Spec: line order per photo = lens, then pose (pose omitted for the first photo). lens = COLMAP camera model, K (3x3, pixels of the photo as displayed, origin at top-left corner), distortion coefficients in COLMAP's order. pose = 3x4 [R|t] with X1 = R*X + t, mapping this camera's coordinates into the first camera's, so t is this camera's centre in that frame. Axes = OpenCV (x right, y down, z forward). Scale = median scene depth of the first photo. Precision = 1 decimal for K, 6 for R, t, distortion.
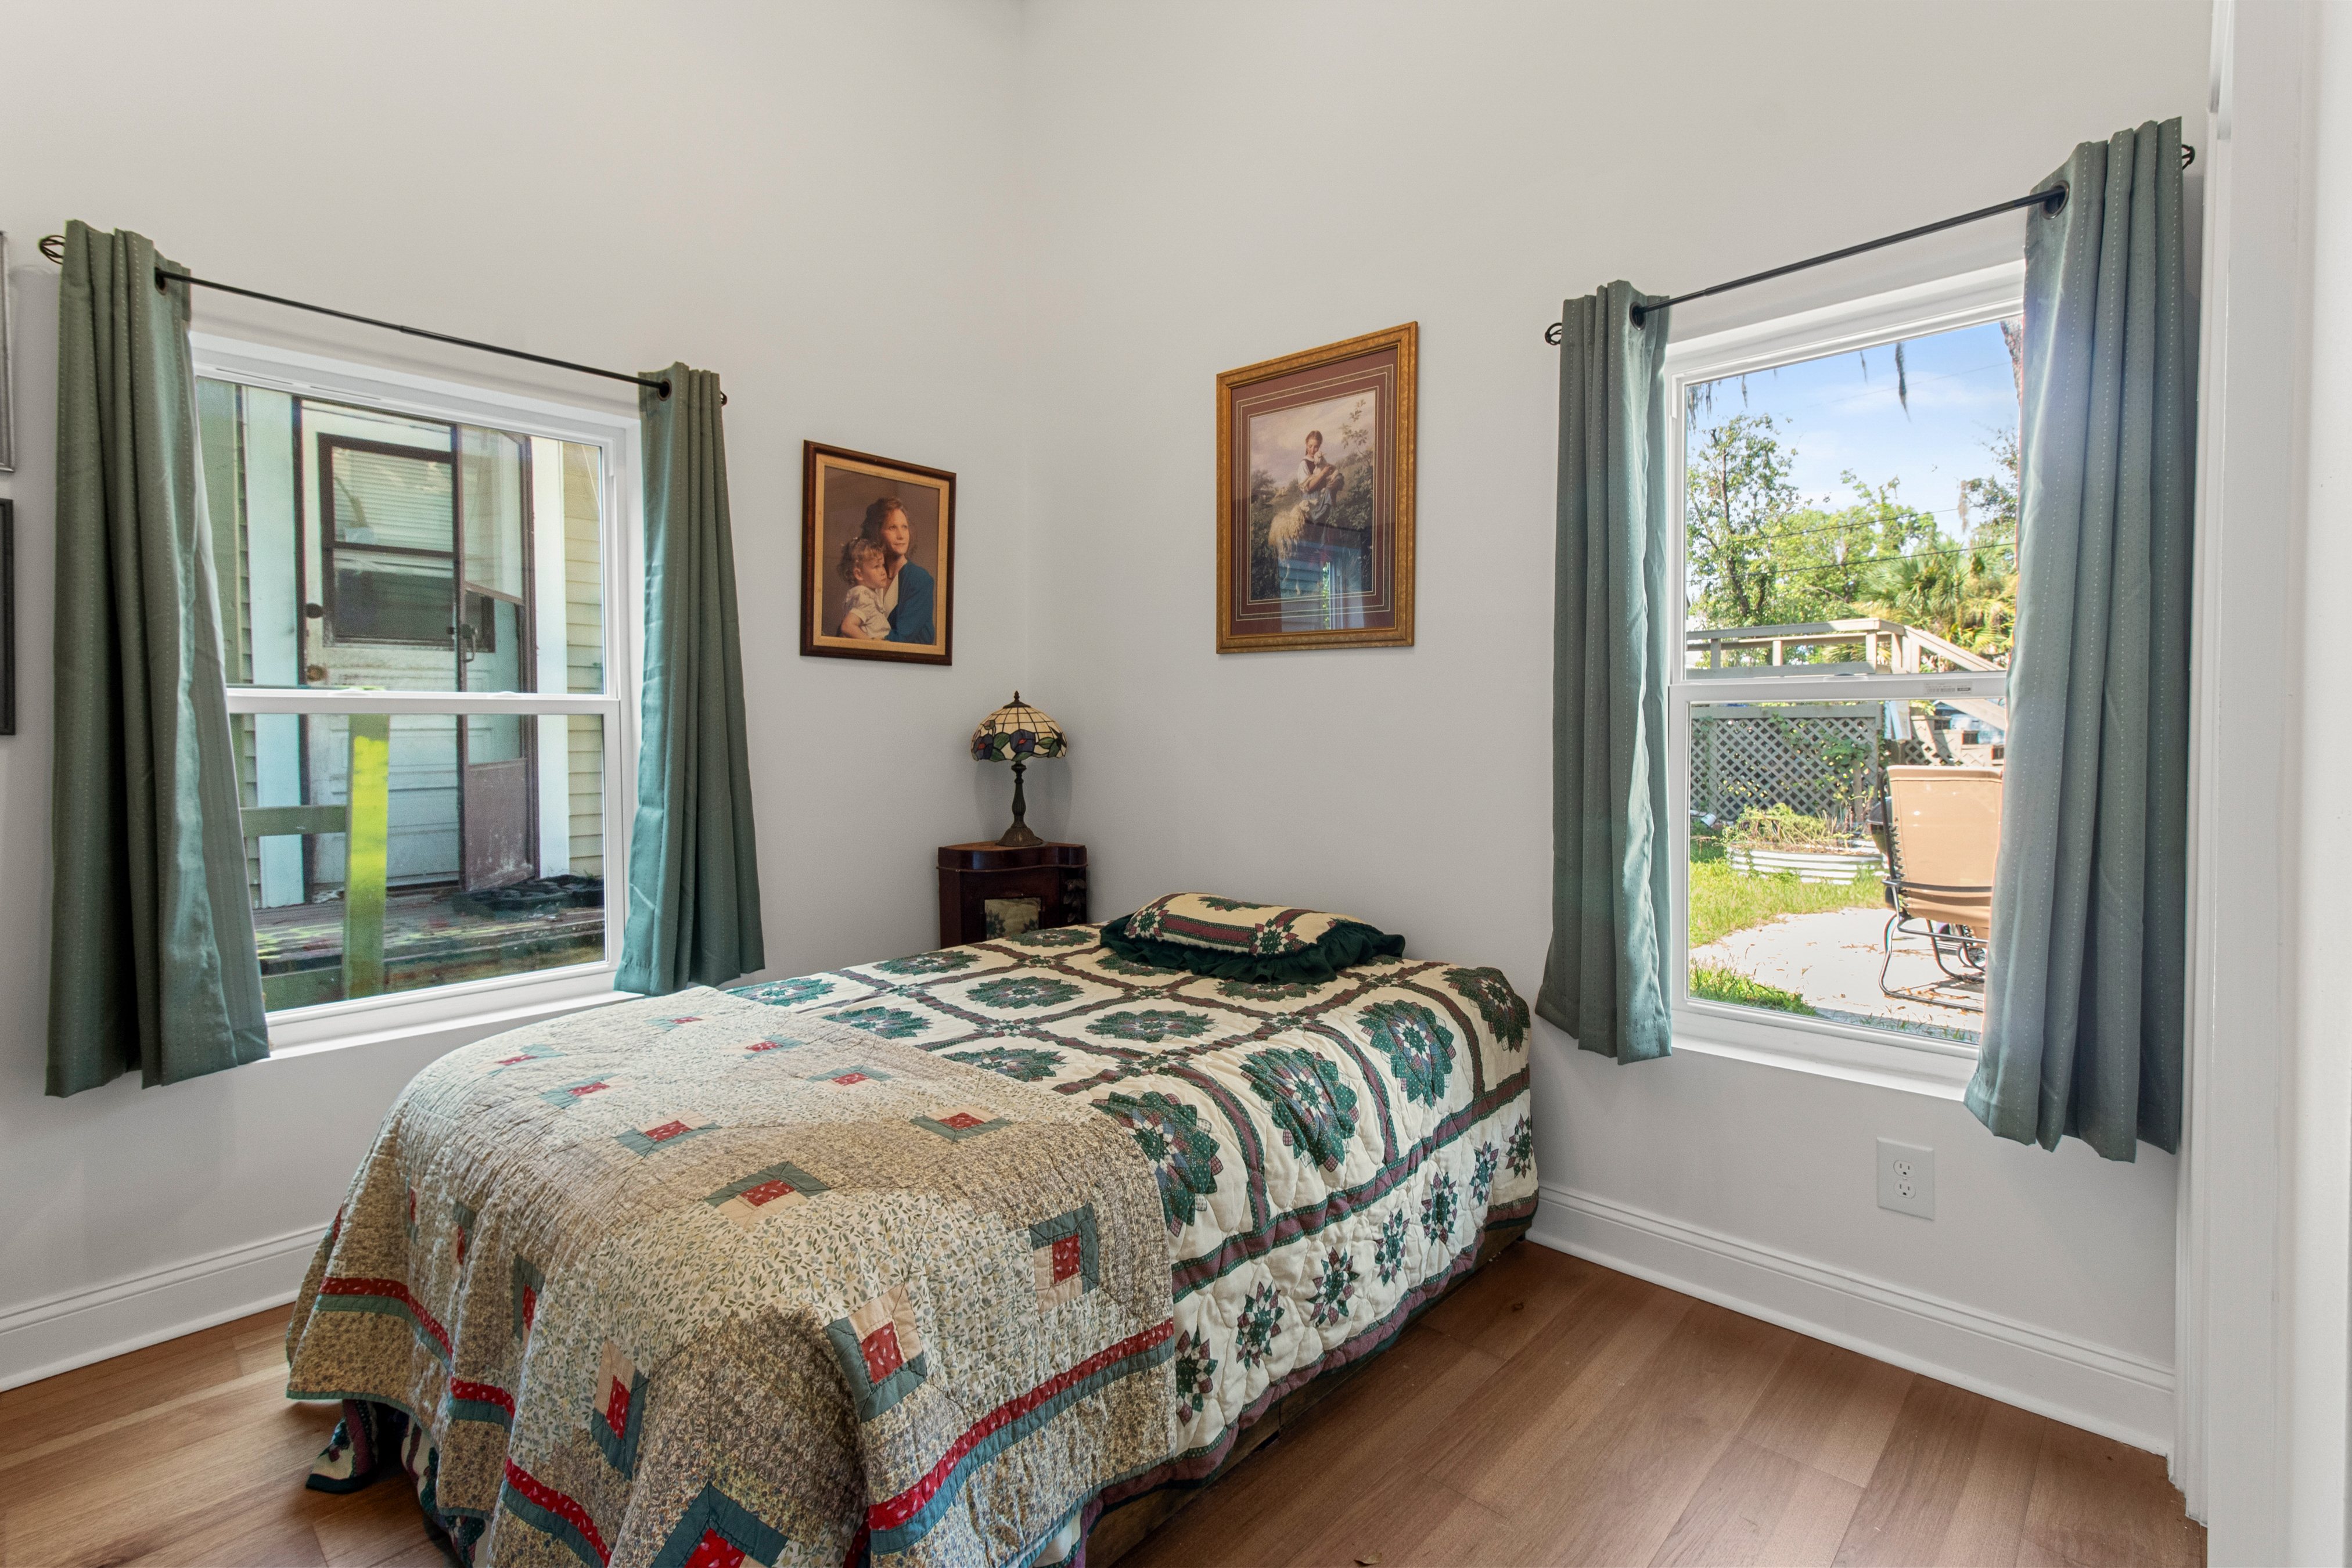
lens RADIAL K [[1089.1, 0, 1194.1], [0, 1089.1, 765.2], [0, 0, 1]] dist [0.002524, 0.000902]
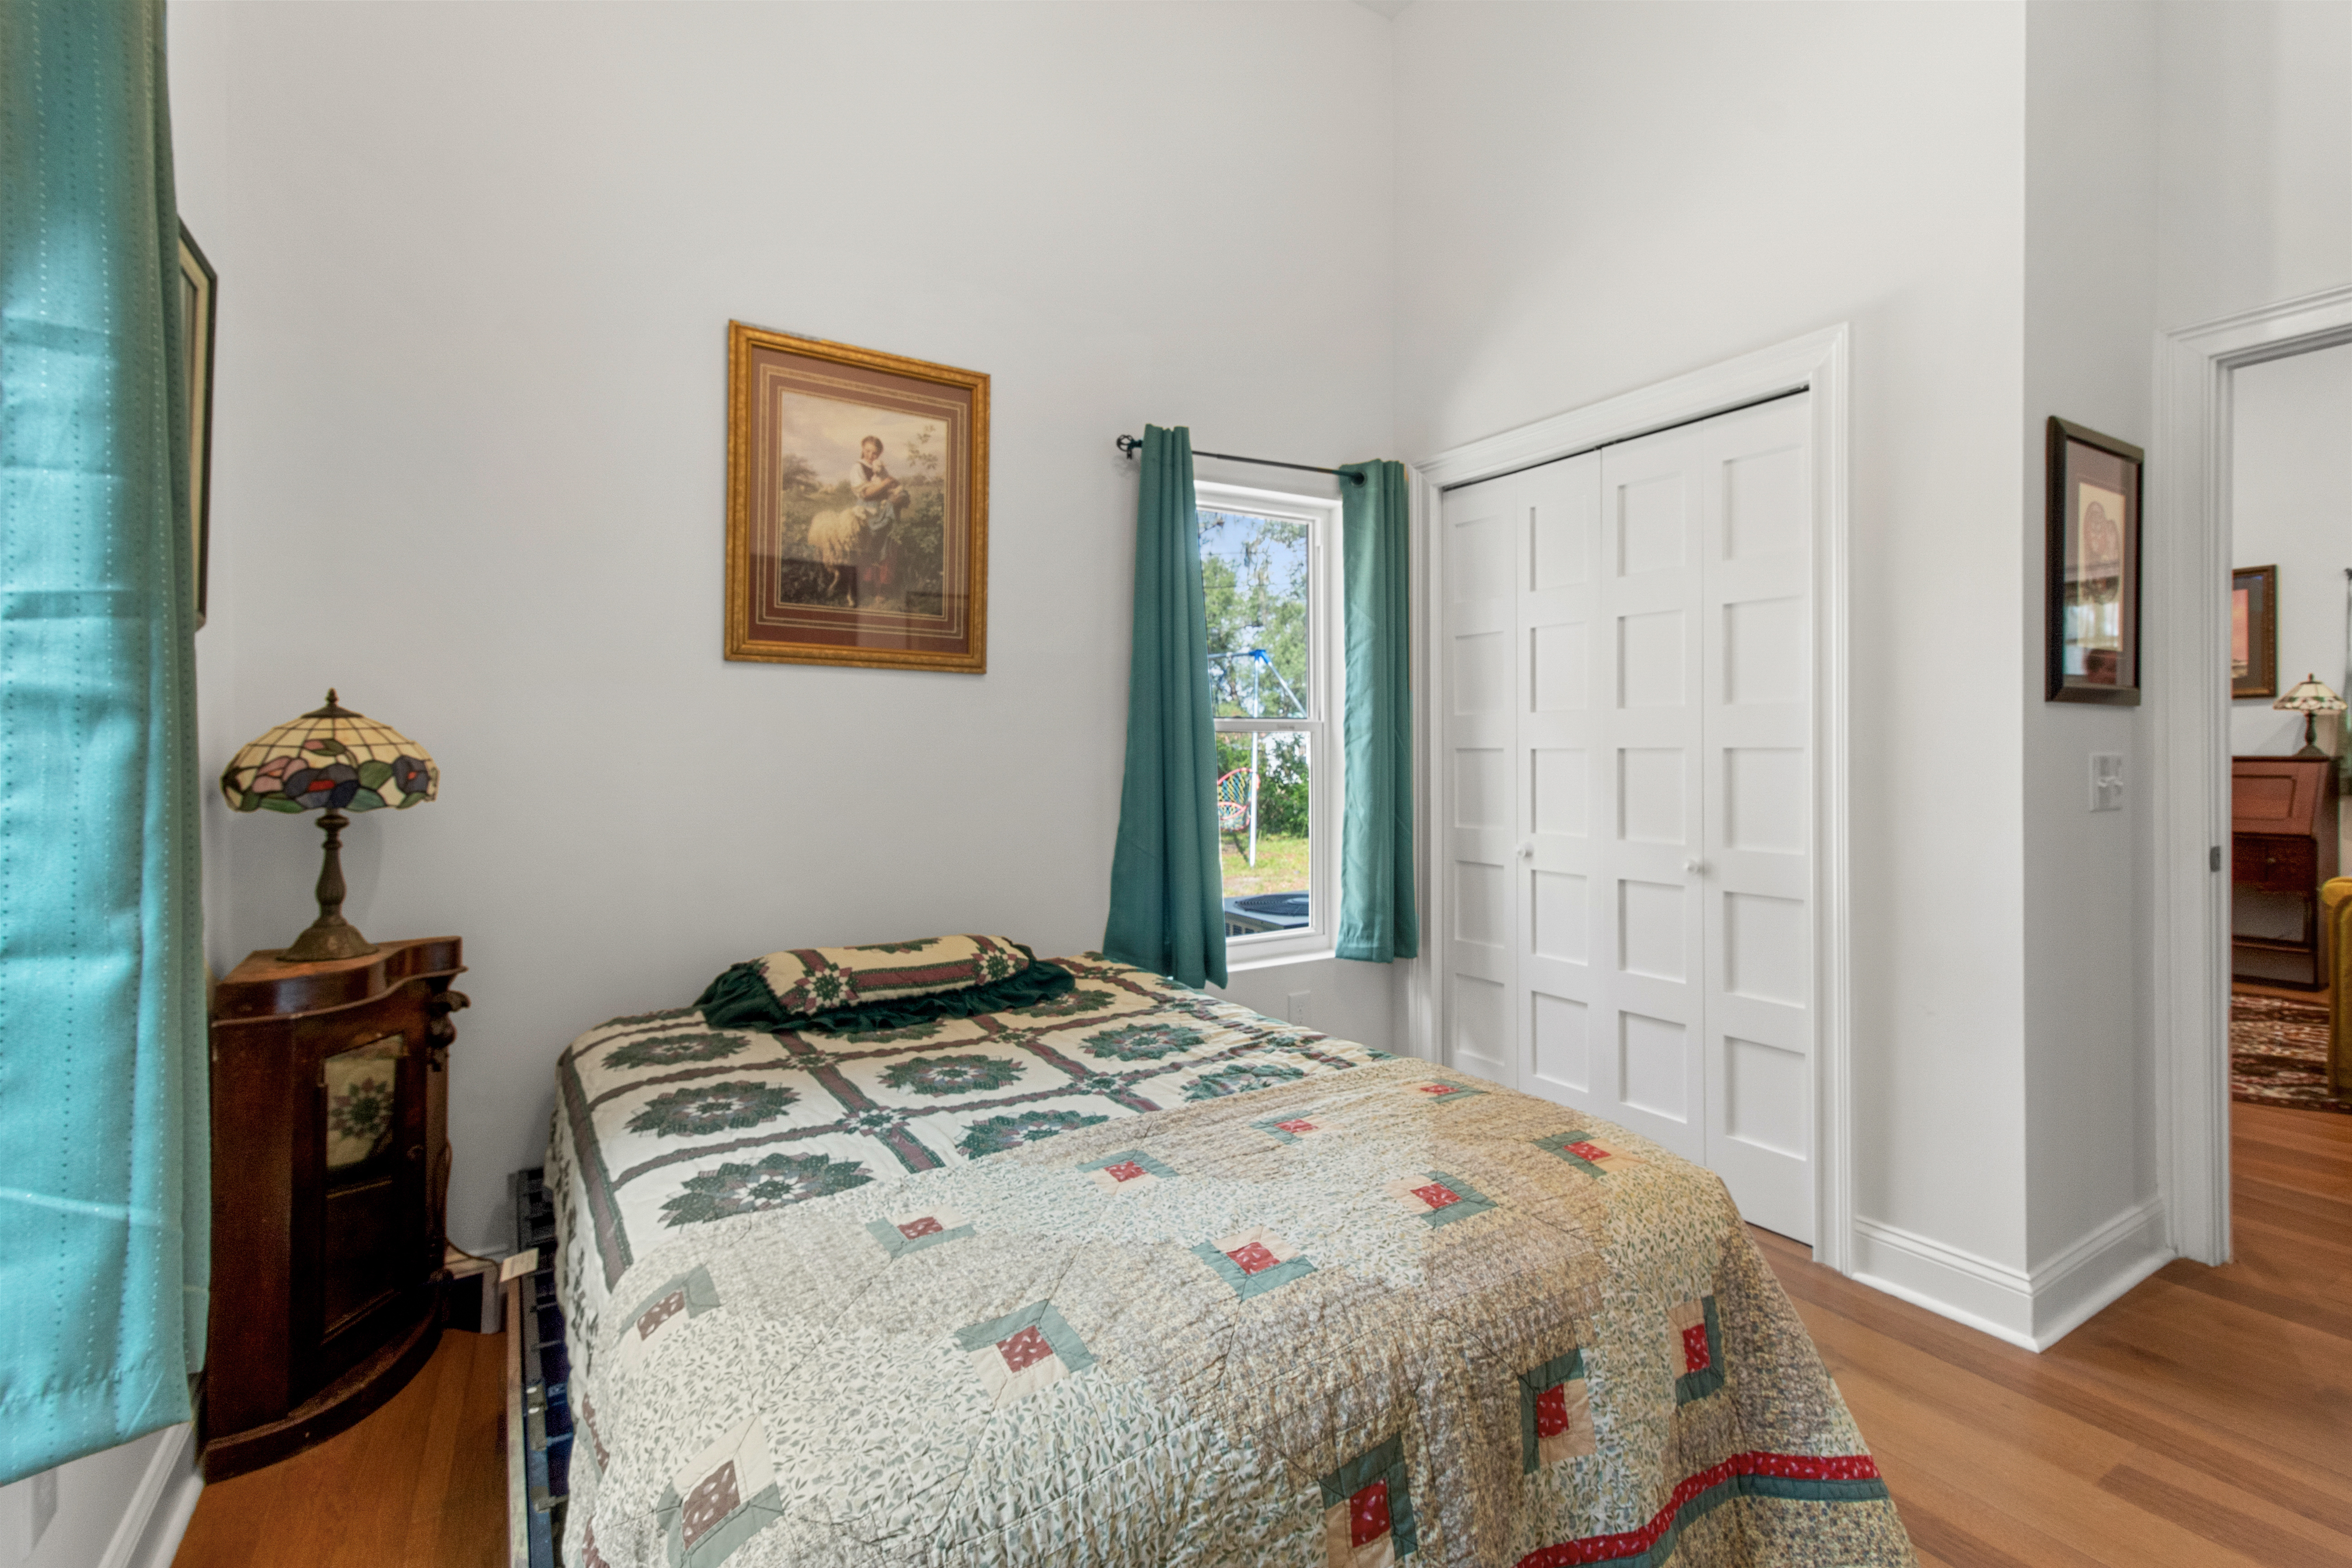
lens RADIAL K [[1089.1, 0, 1194.1], [0, 1089.1, 765.2], [0, 0, 1]] dist [0.002524, 0.000902]
pose [[0.261134, -0.012074, 0.965227, -0.753858], [0.038611, 0.999252, 0.002054, -0.014128], [-0.964530, 0.036732, 0.261405, 0.511377]]
